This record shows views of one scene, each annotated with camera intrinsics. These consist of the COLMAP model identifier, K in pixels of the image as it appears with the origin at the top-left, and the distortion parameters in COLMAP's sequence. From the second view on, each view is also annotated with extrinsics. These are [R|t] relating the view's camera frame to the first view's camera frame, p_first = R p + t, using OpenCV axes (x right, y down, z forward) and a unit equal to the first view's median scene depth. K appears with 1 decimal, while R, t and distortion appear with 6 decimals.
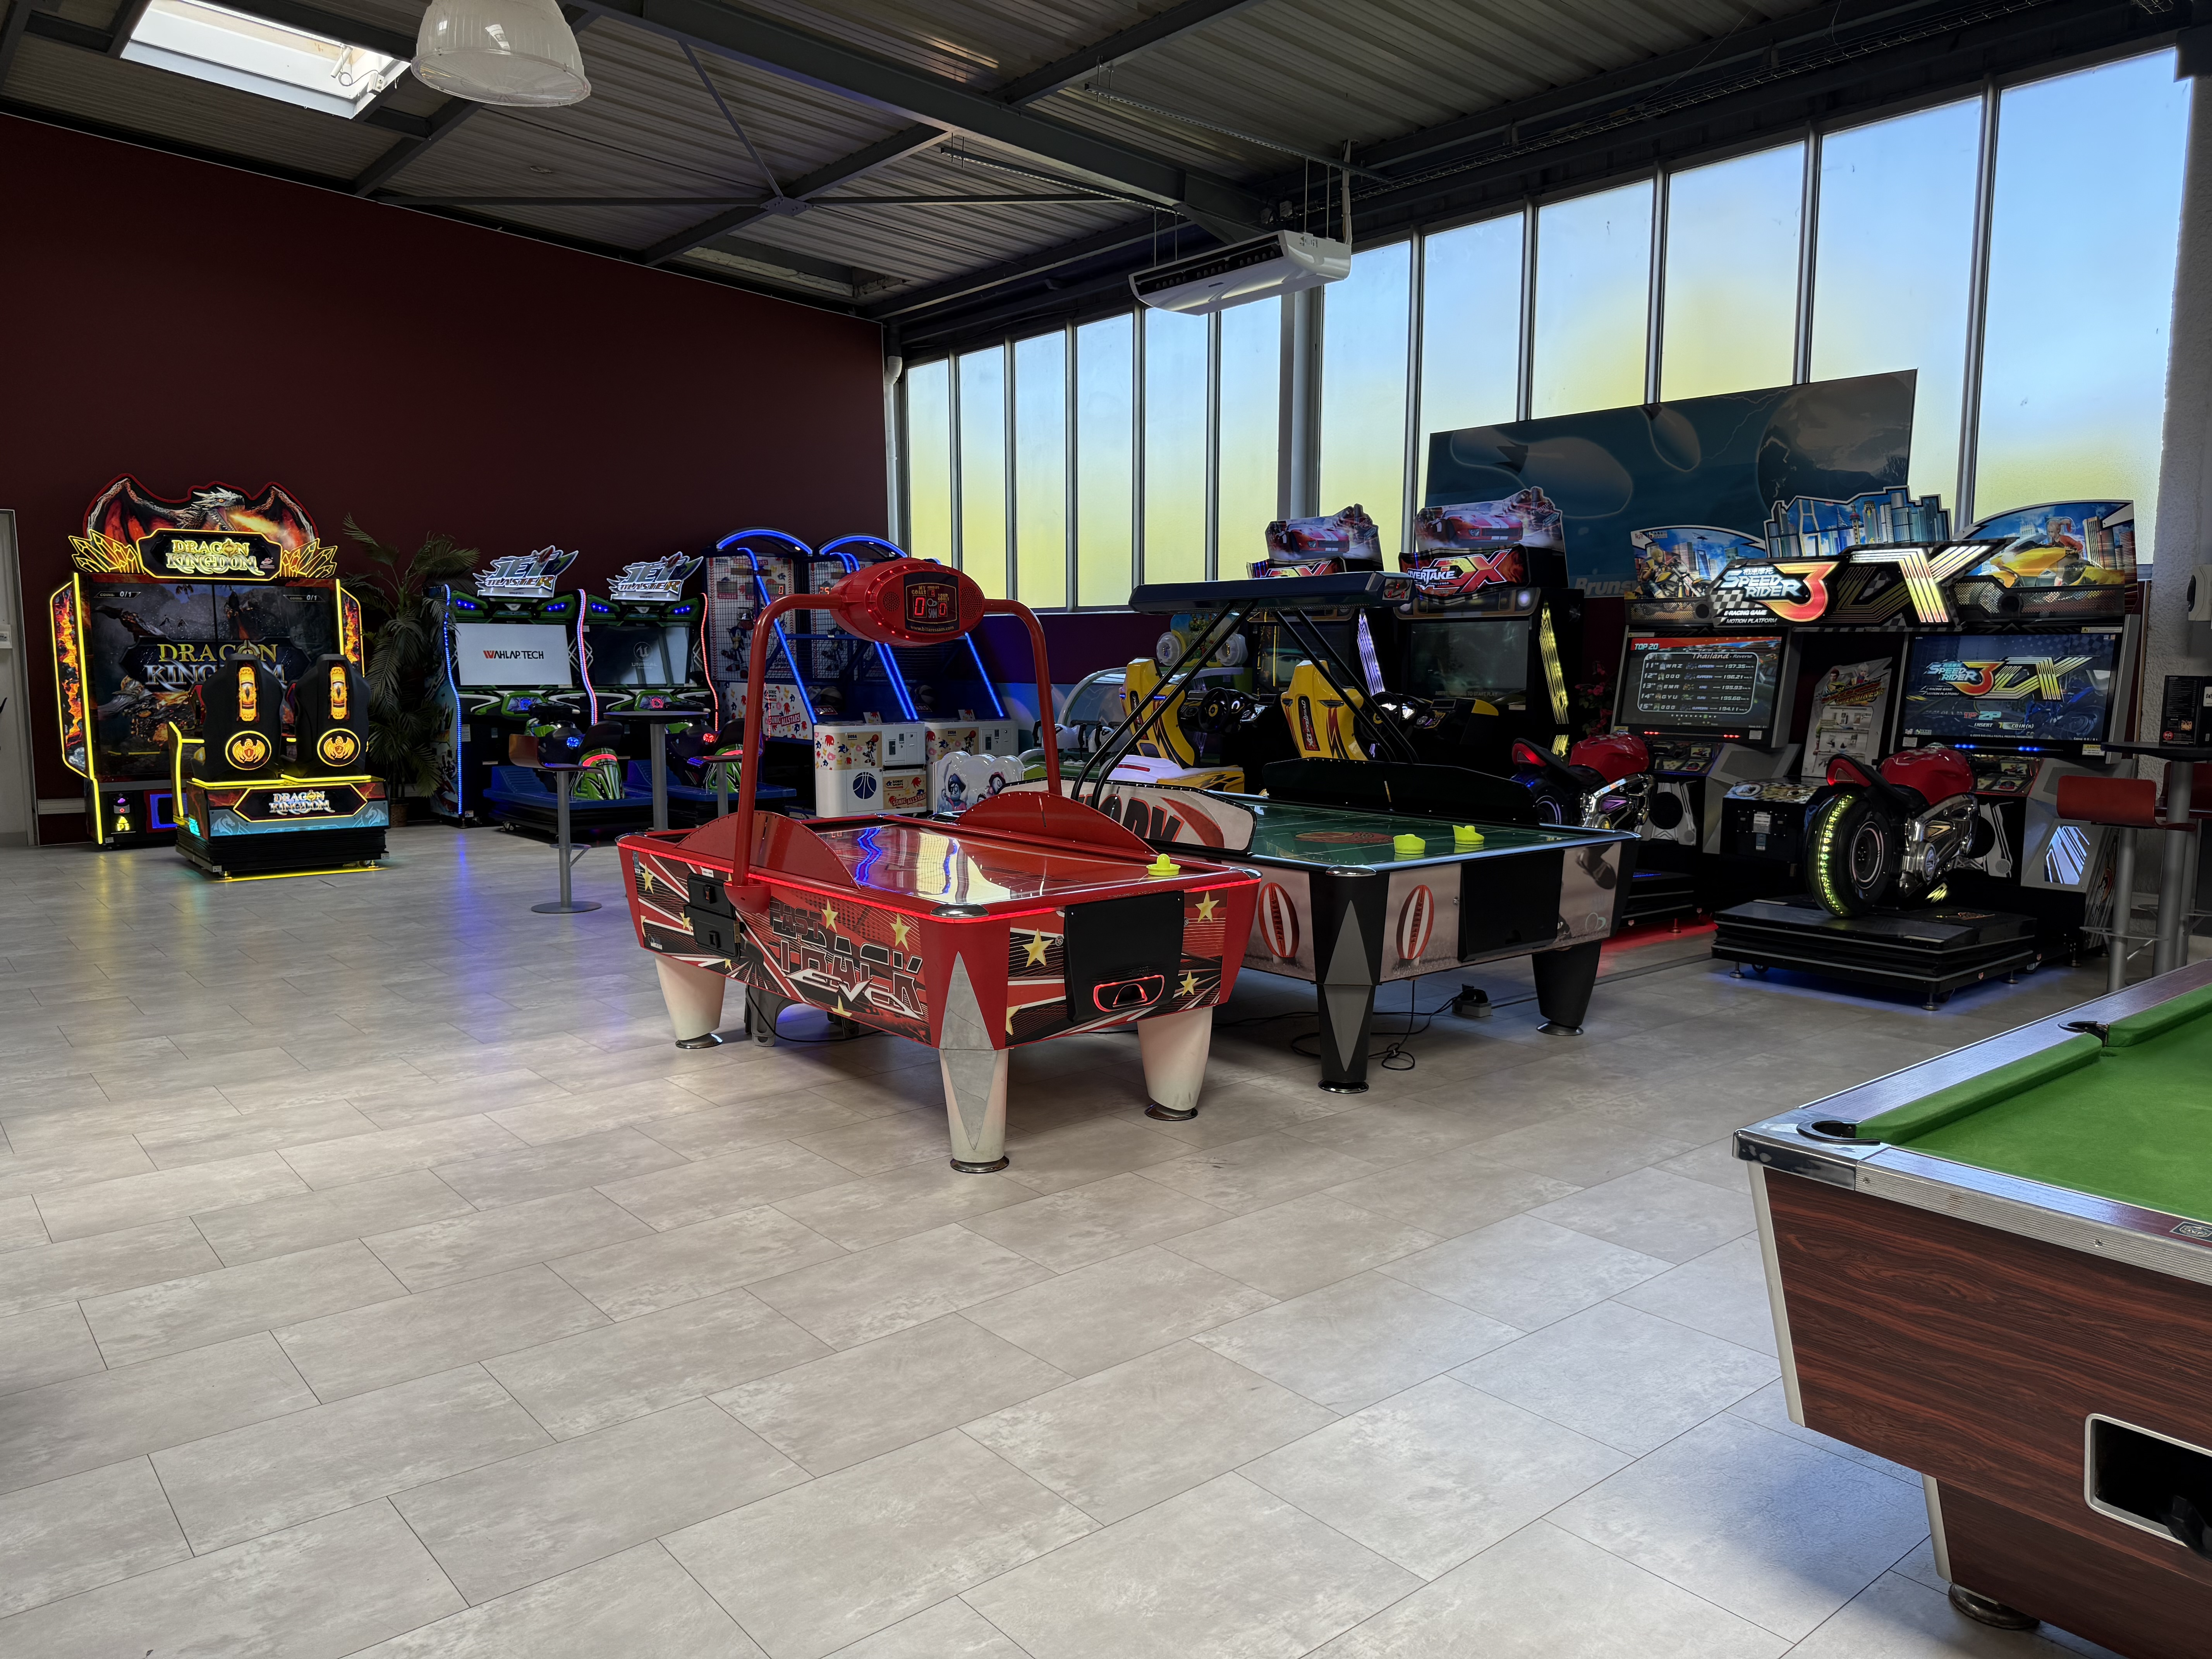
lens RADIAL K [[1563.6, 0, 1097.7], [0, 1563.6, 842.3], [0, 0, 1]] dist [0.014082, -0.012232]
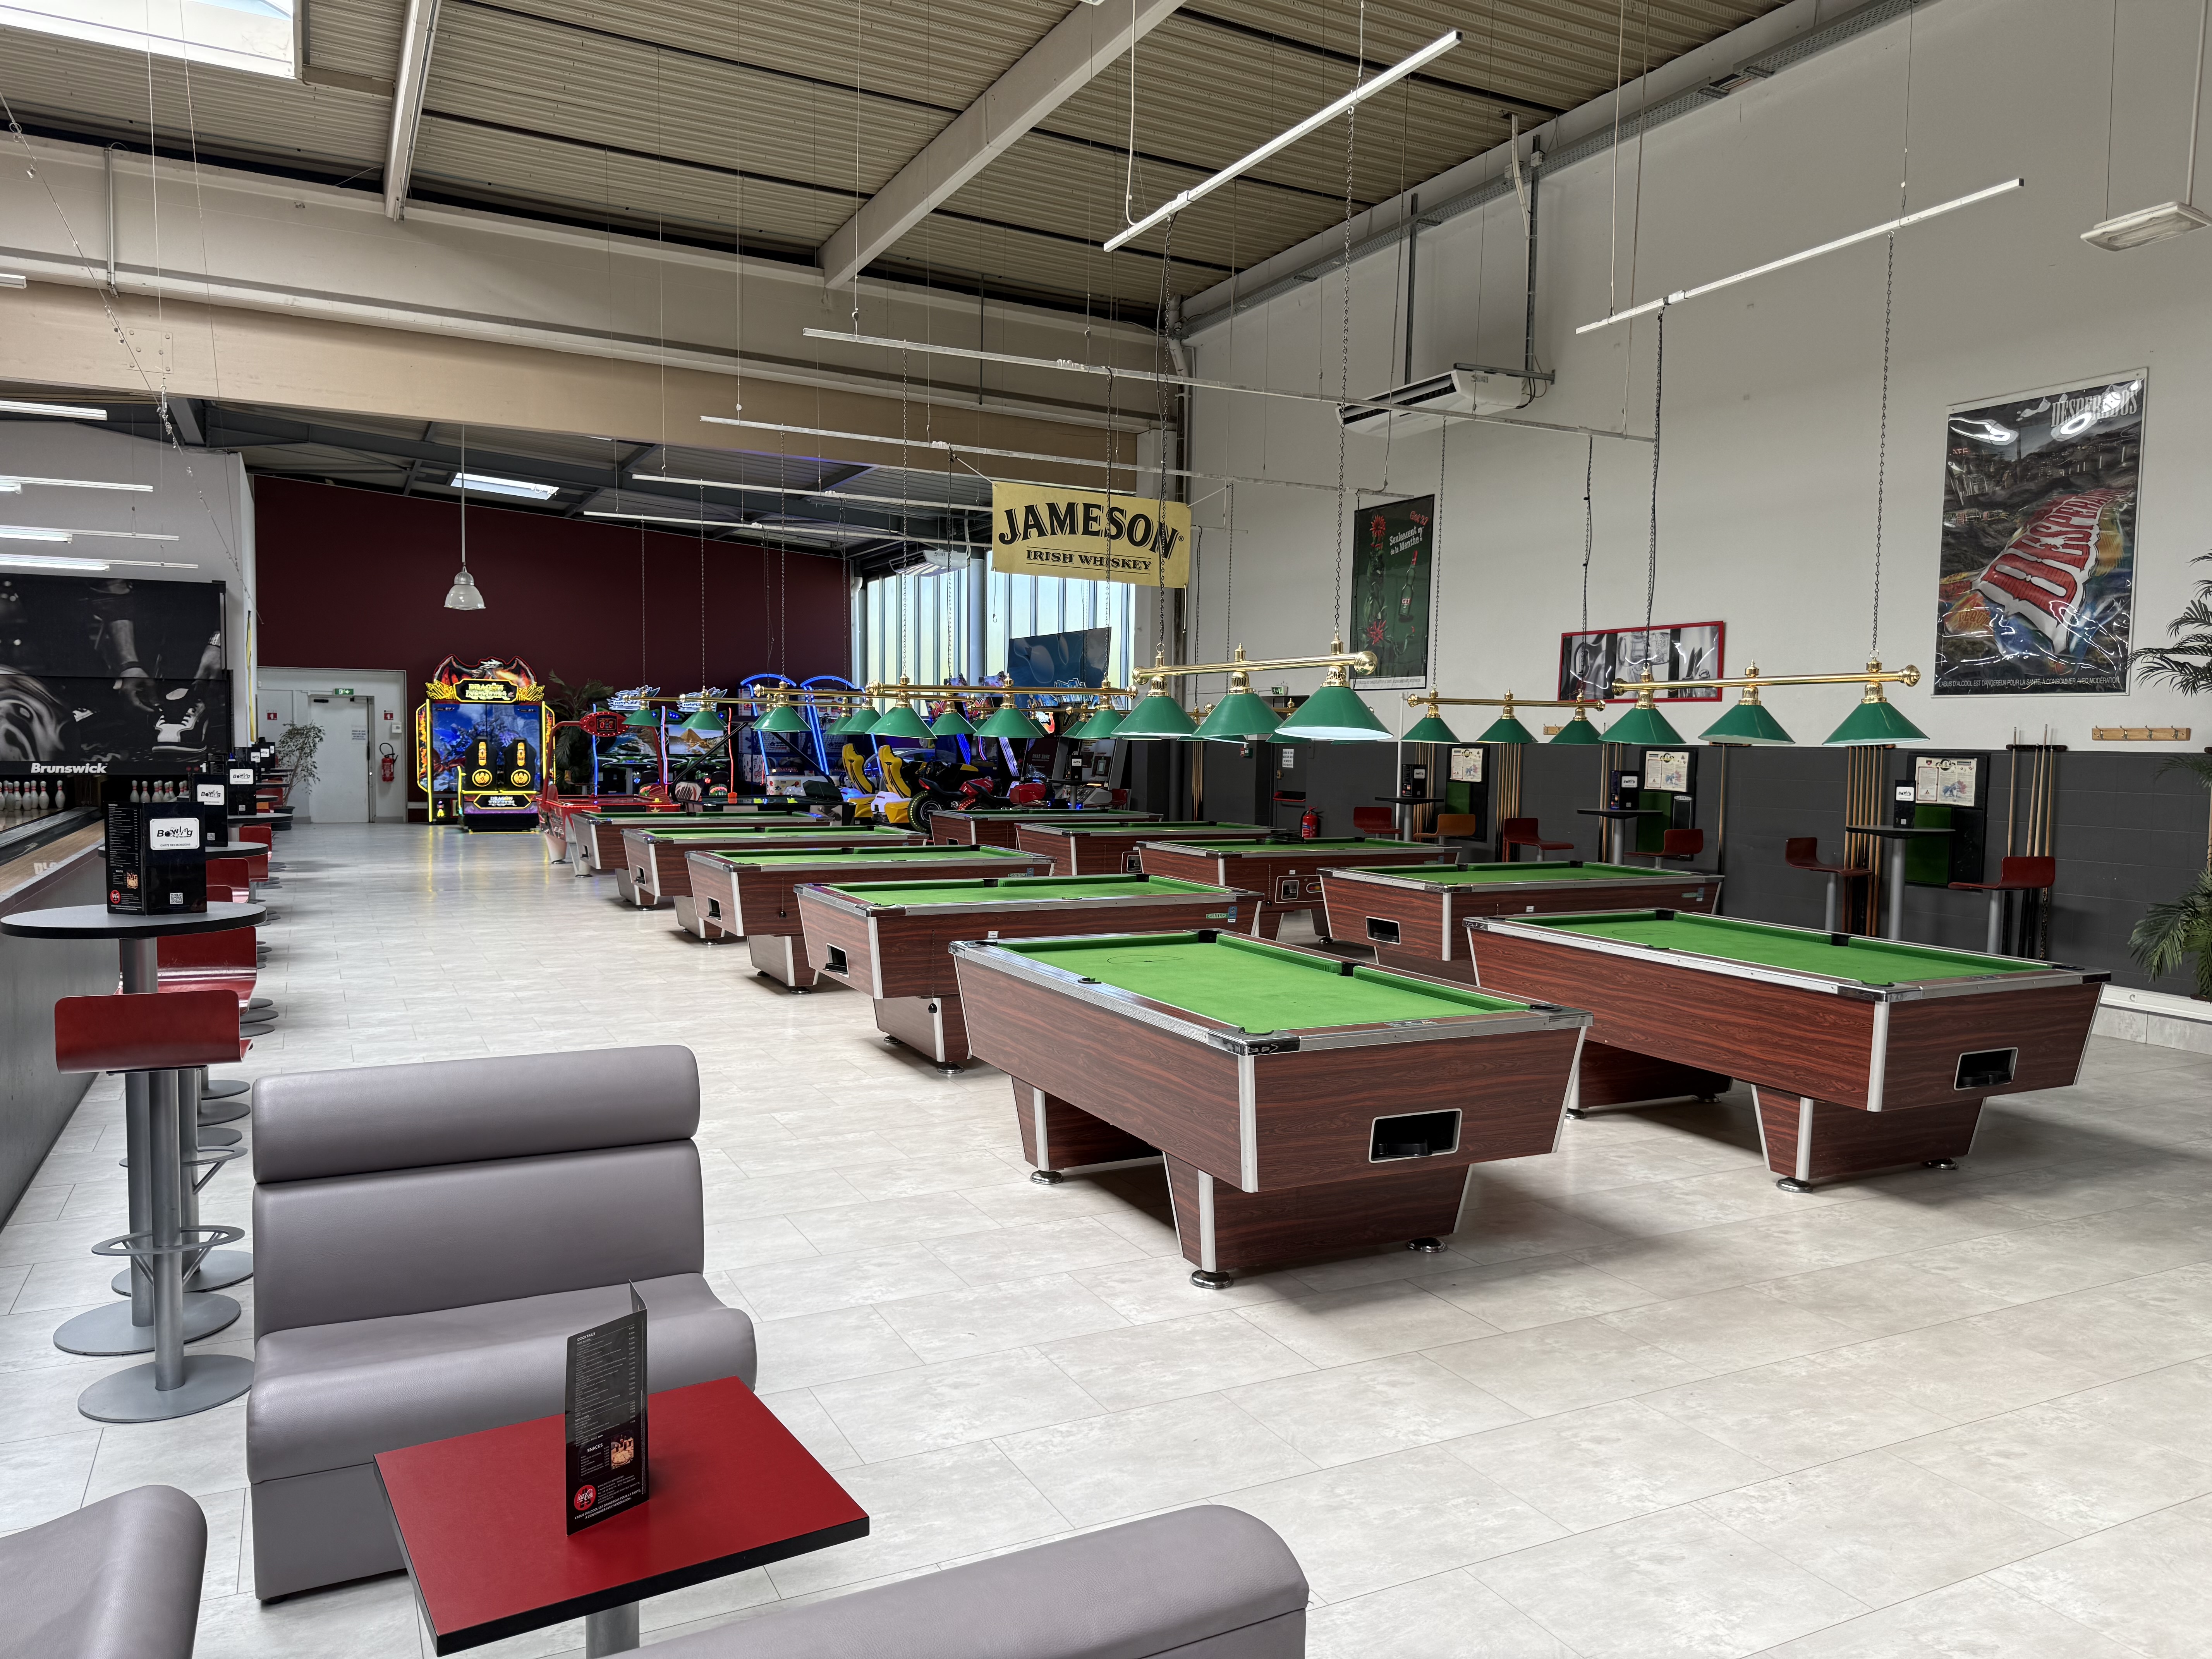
lens RADIAL K [[1563.6, 0, 1115.7], [0, 1563.6, 826.8], [0, 0, 1]] dist [0.014082, -0.012232]
pose [[0.978392, 0.024354, -0.205318, 0.724123], [-0.037831, 0.997361, -0.061972, 0.103339], [0.203266, 0.068401, 0.976731, -0.909362]]
